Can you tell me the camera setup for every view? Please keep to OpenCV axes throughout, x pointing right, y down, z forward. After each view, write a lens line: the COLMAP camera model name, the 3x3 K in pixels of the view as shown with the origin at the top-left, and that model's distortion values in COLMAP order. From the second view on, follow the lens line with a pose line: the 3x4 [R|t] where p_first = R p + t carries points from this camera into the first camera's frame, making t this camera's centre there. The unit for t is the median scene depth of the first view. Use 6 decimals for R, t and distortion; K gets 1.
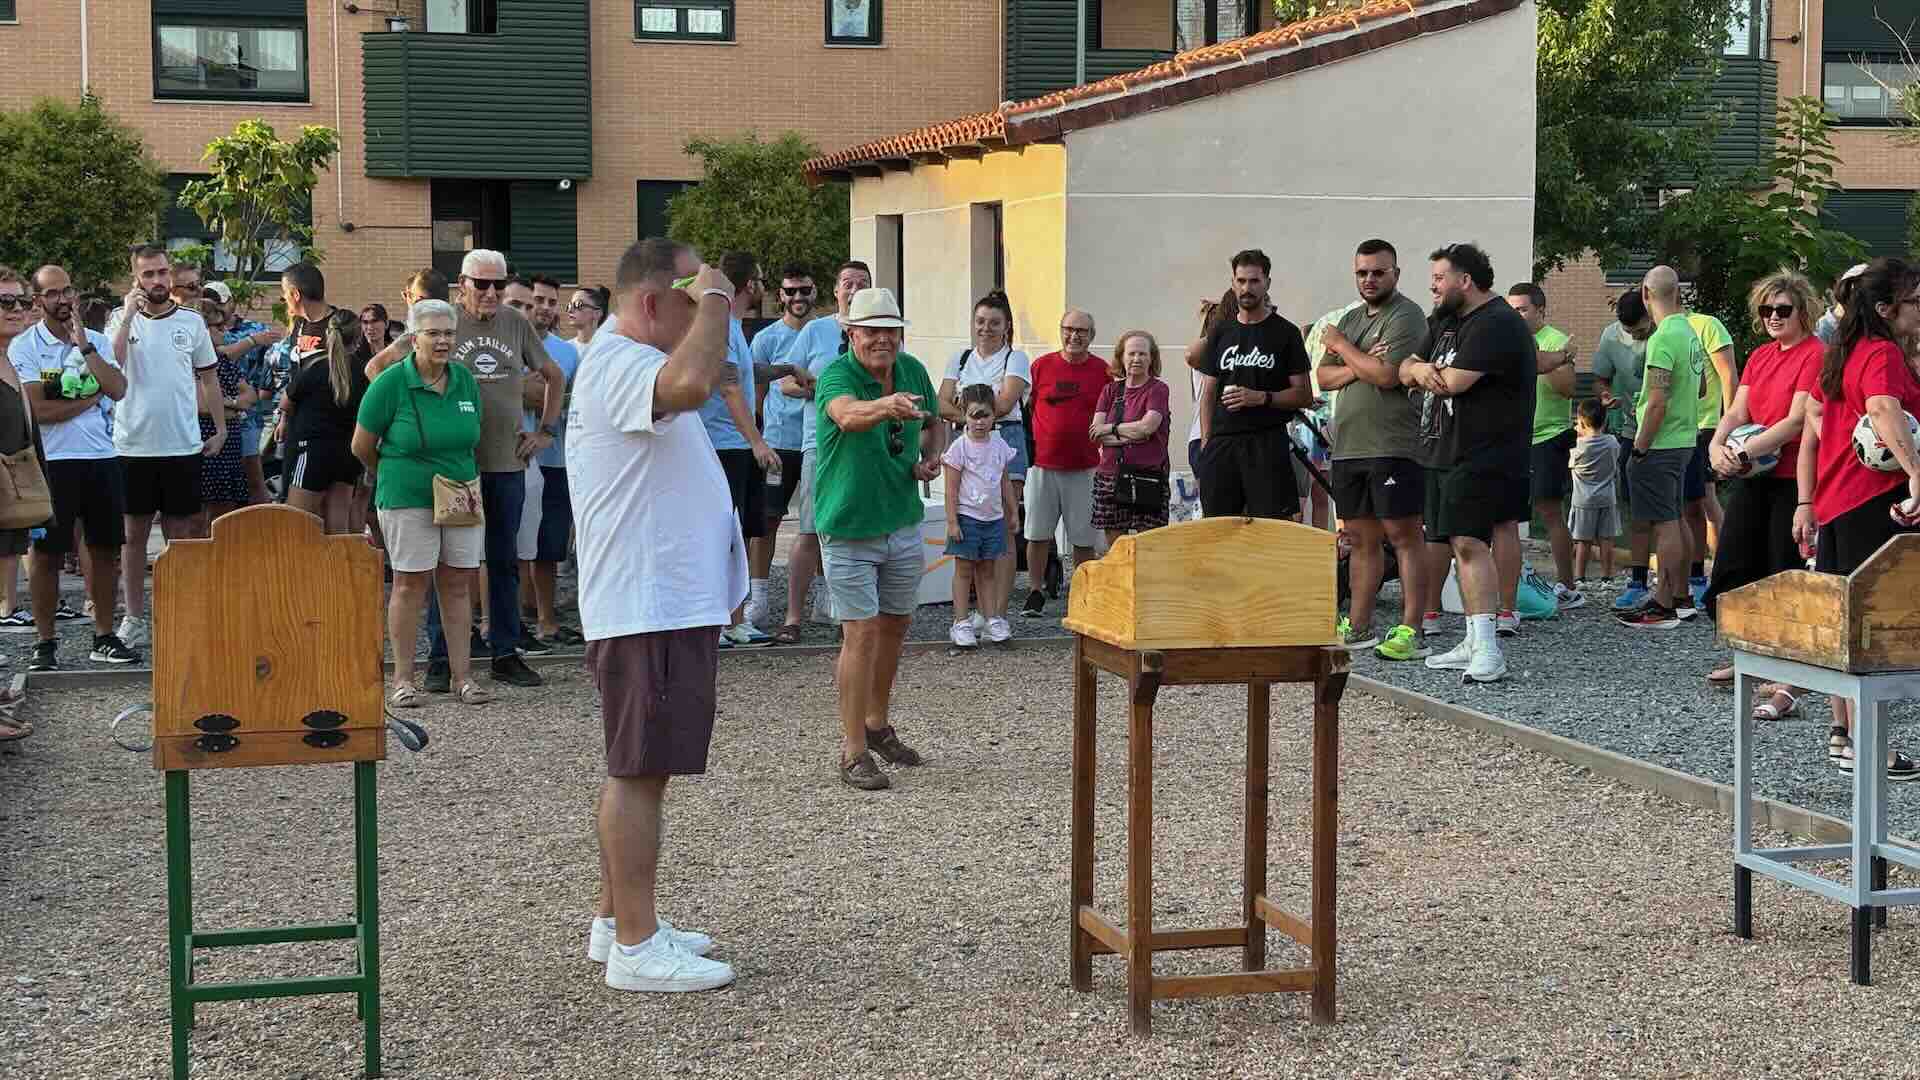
lens RADIAL K [[2909.6, 0, 977.6], [0, 2909.6, 525.3], [0, 0, 1]] dist [0.070828, 0.000000]
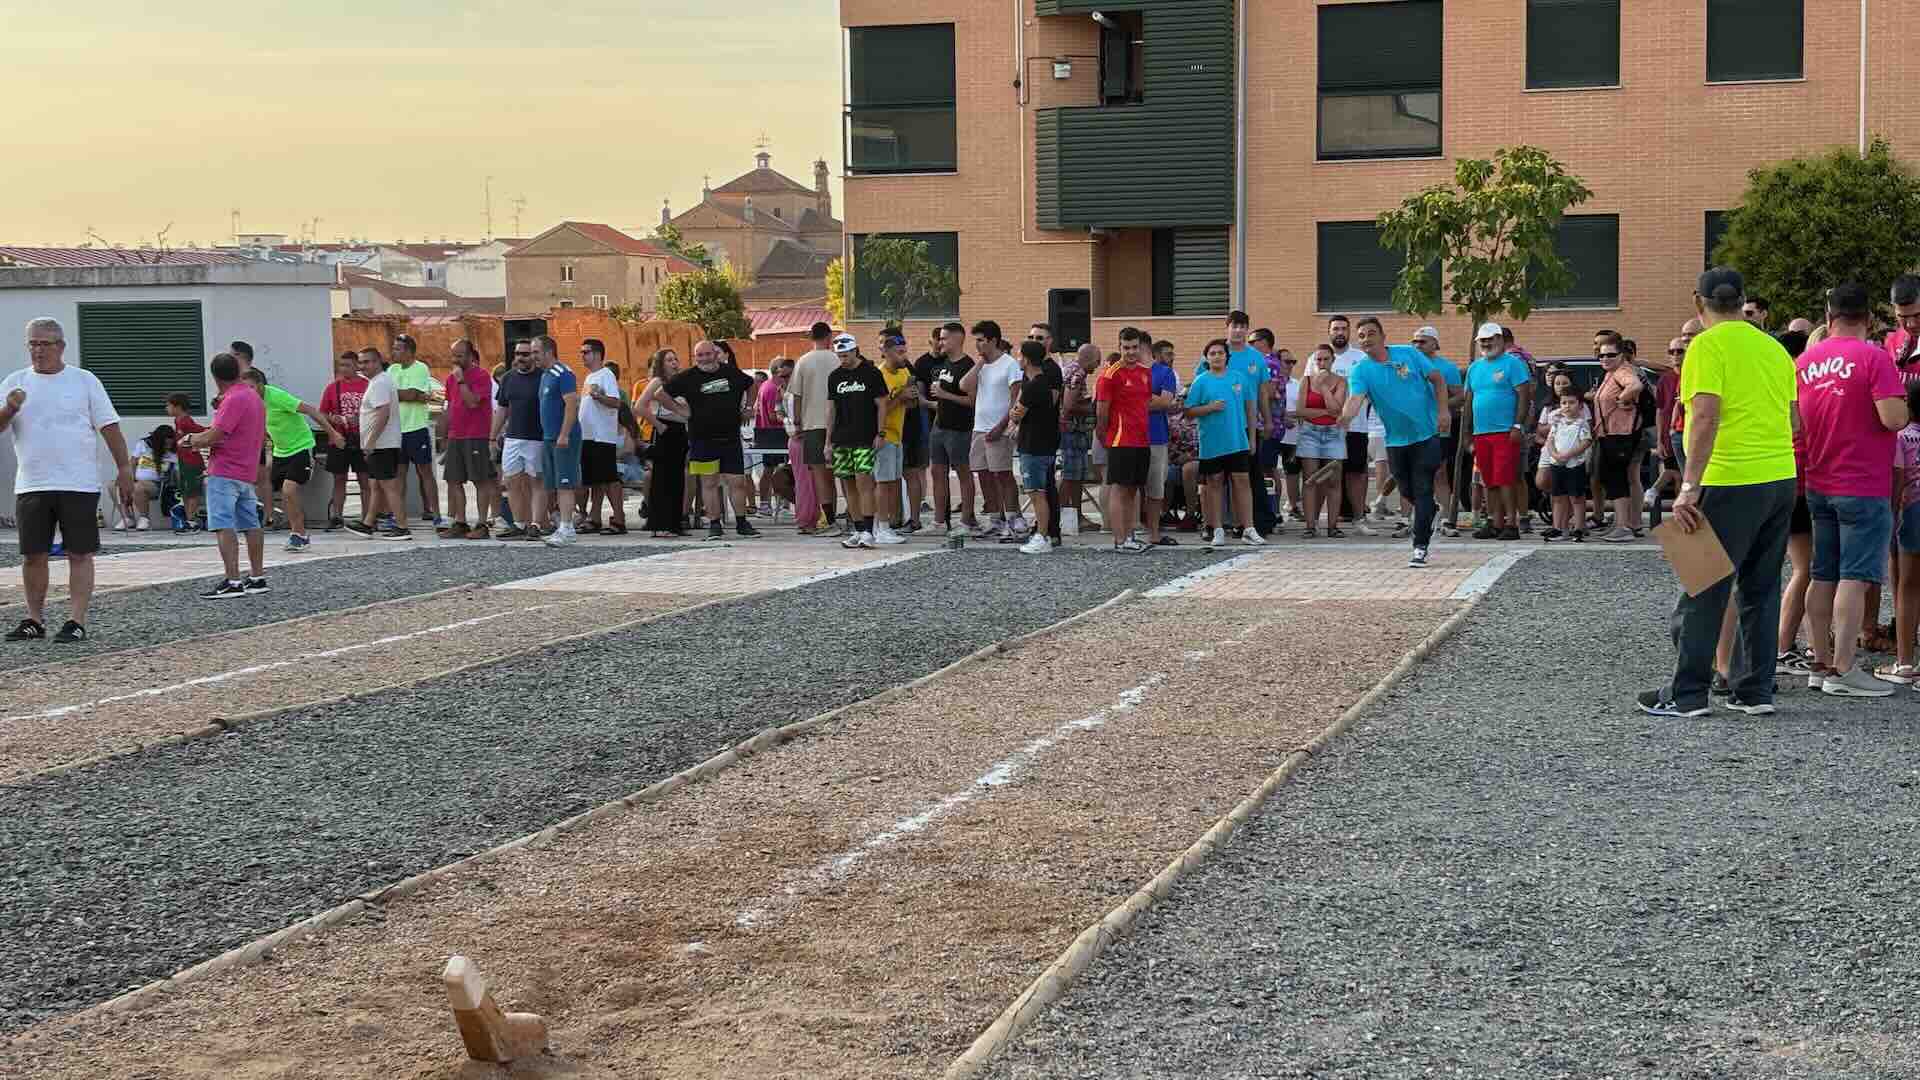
lens RADIAL K [[2909.6, 0, 914.1], [0, 2909.6, 559.7], [0, 0, 1]] dist [0.070828, 0.000000]
pose [[0.853593, 0.030018, -0.520076, -0.059454], [-0.027548, 0.999543, 0.012479, 0.029683], [0.520212, 0.003675, 0.854029, -0.422443]]
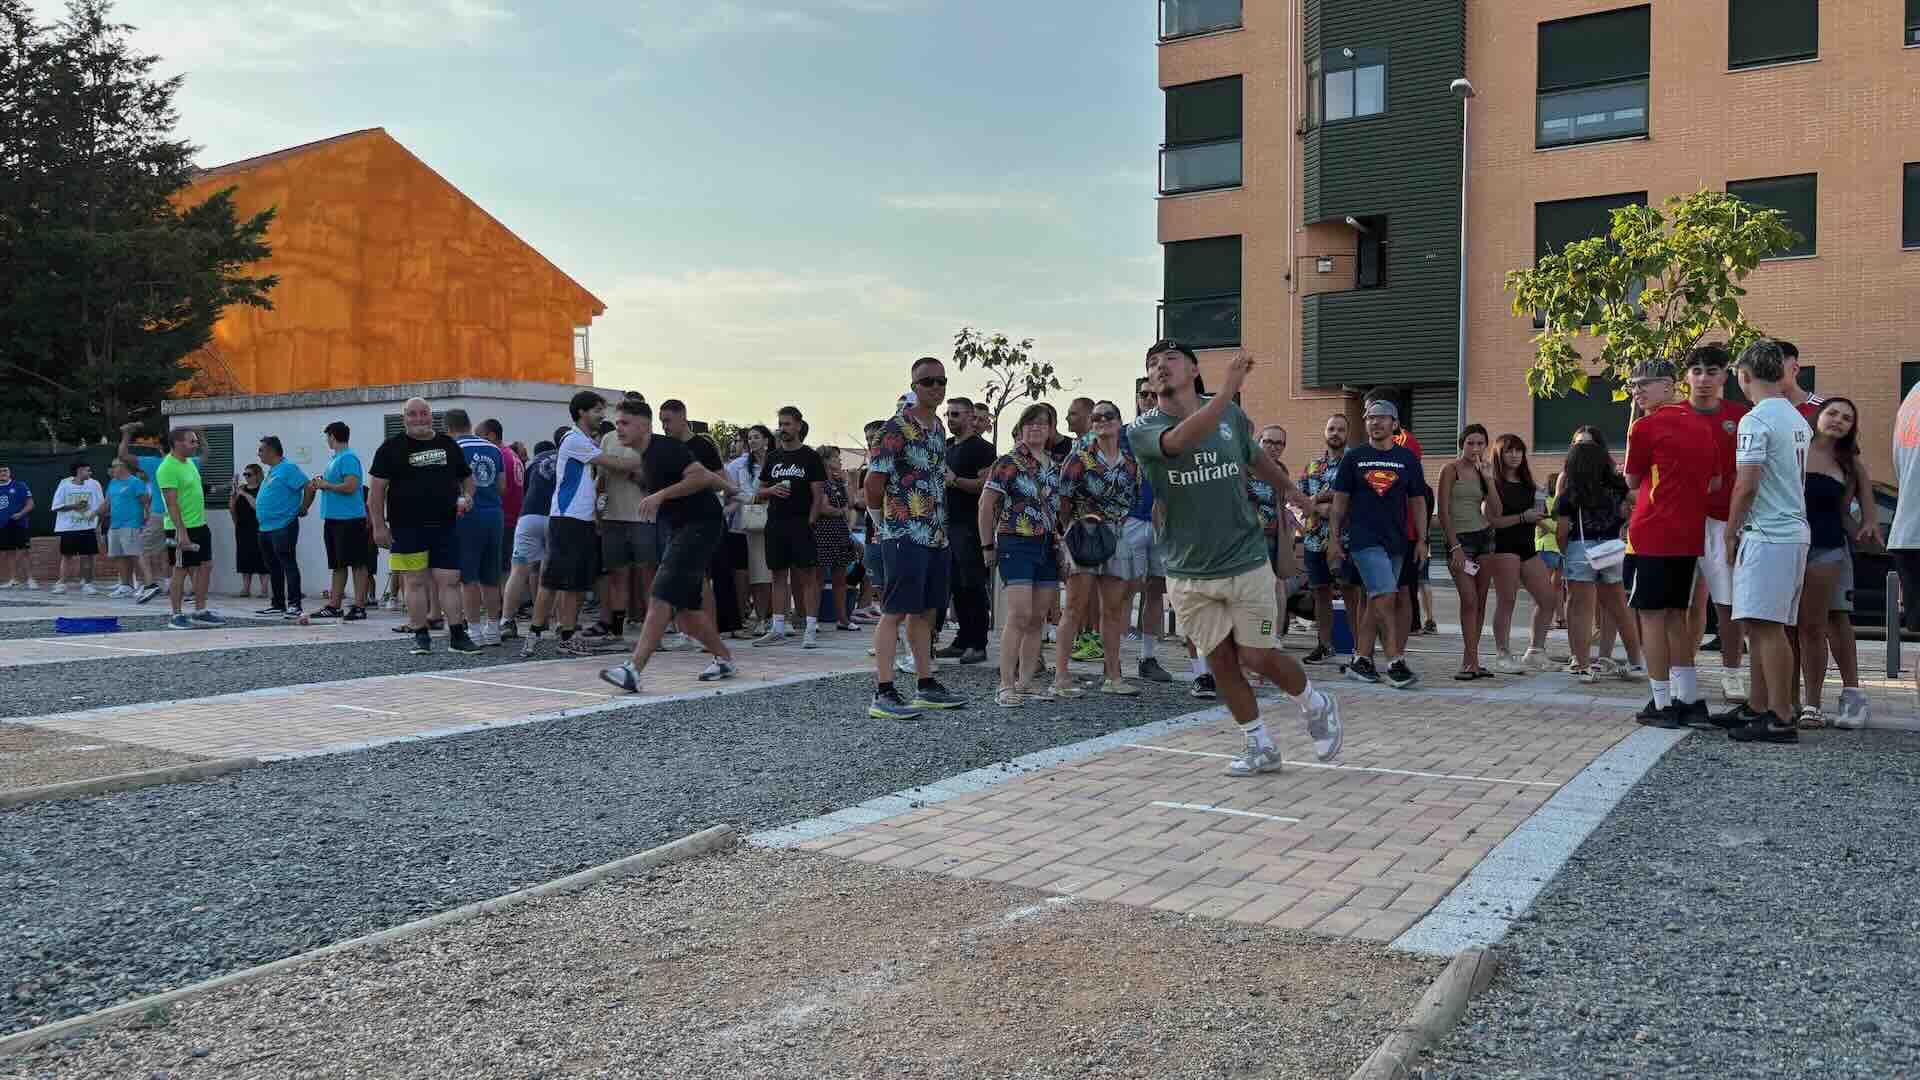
lens RADIAL K [[1460.1, 0, 945.6], [0, 1460.1, 538.4], [0, 0, 1]] dist [0.031283, -0.020871]
pose [[0.671059, 0.018565, -0.741171, -0.424718], [-0.057877, 0.997947, -0.027406, -0.000472], [0.739141, 0.061288, 0.670756, 0.648798]]
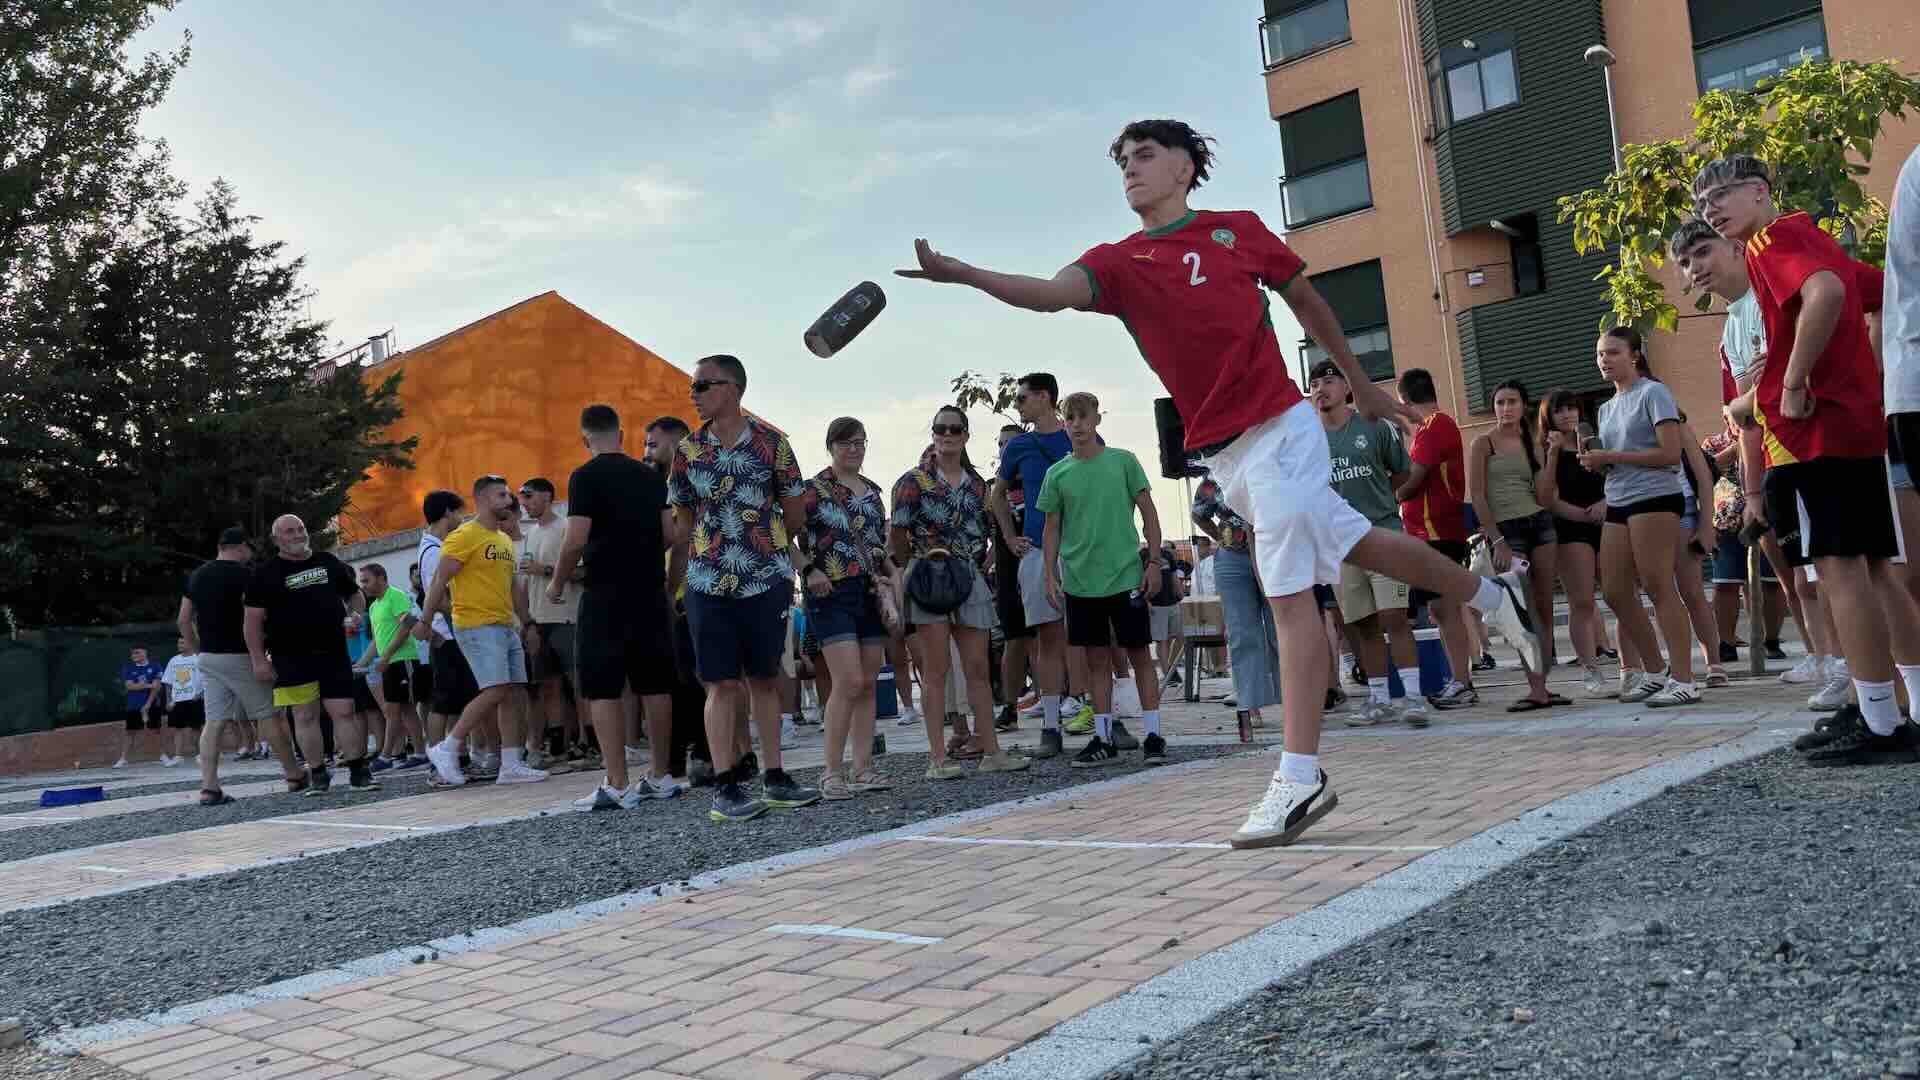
lens RADIAL K [[1460.1, 0, 944.4], [0, 1460.1, 542.6], [0, 0, 1]] dist [0.031283, -0.020871]
pose [[0.537056, -0.102580, -0.837286, -0.437270], [0.041444, 0.994588, -0.095269, 0.014397], [0.842528, 0.016464, 0.538401, 0.837177]]
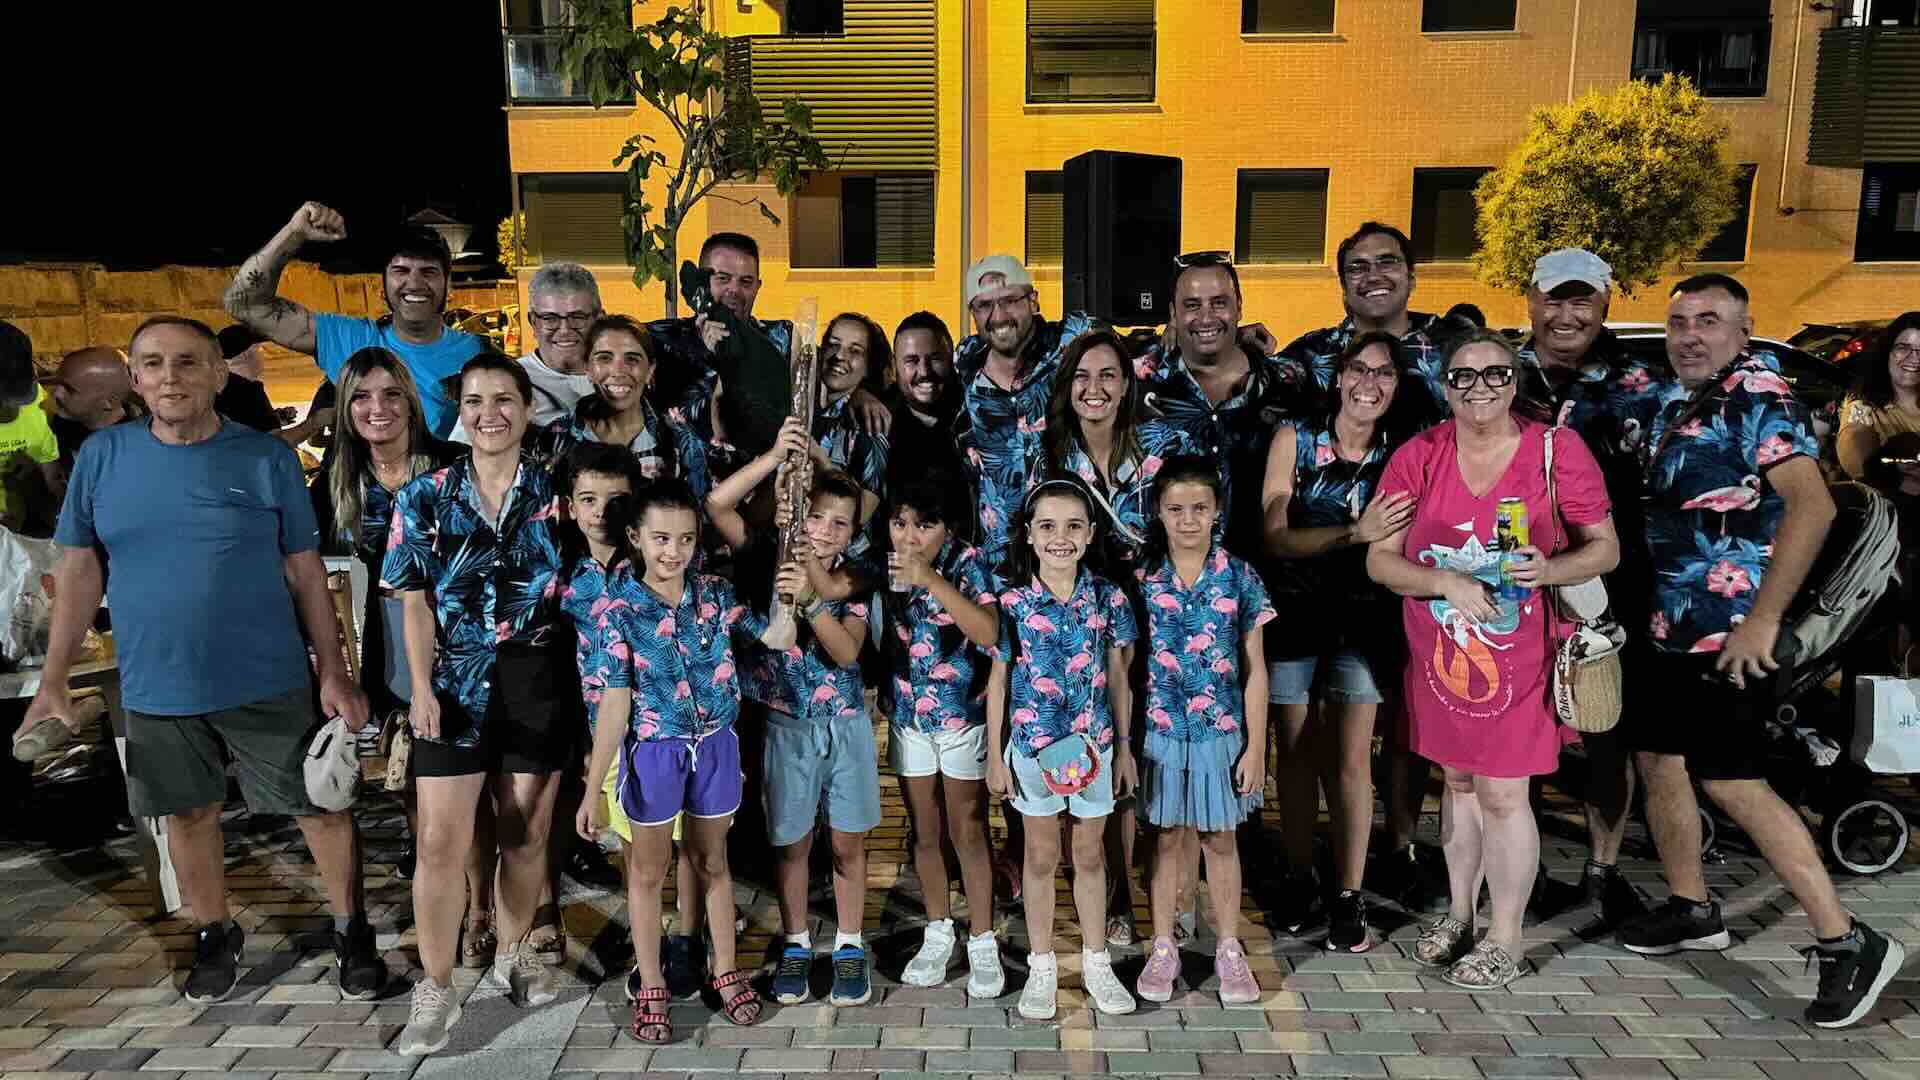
lens RADIAL K [[1460.1, 0, 966.5], [0, 1460.1, 557.0], [0, 0, 1]] dist [0.031283, -0.020871]
pose [[0.959086, 0.048923, -0.278855, -0.958558], [-0.016888, 0.993089, 0.116144, -0.084616], [0.282610, -0.106682, 0.953284, 0.995006]]
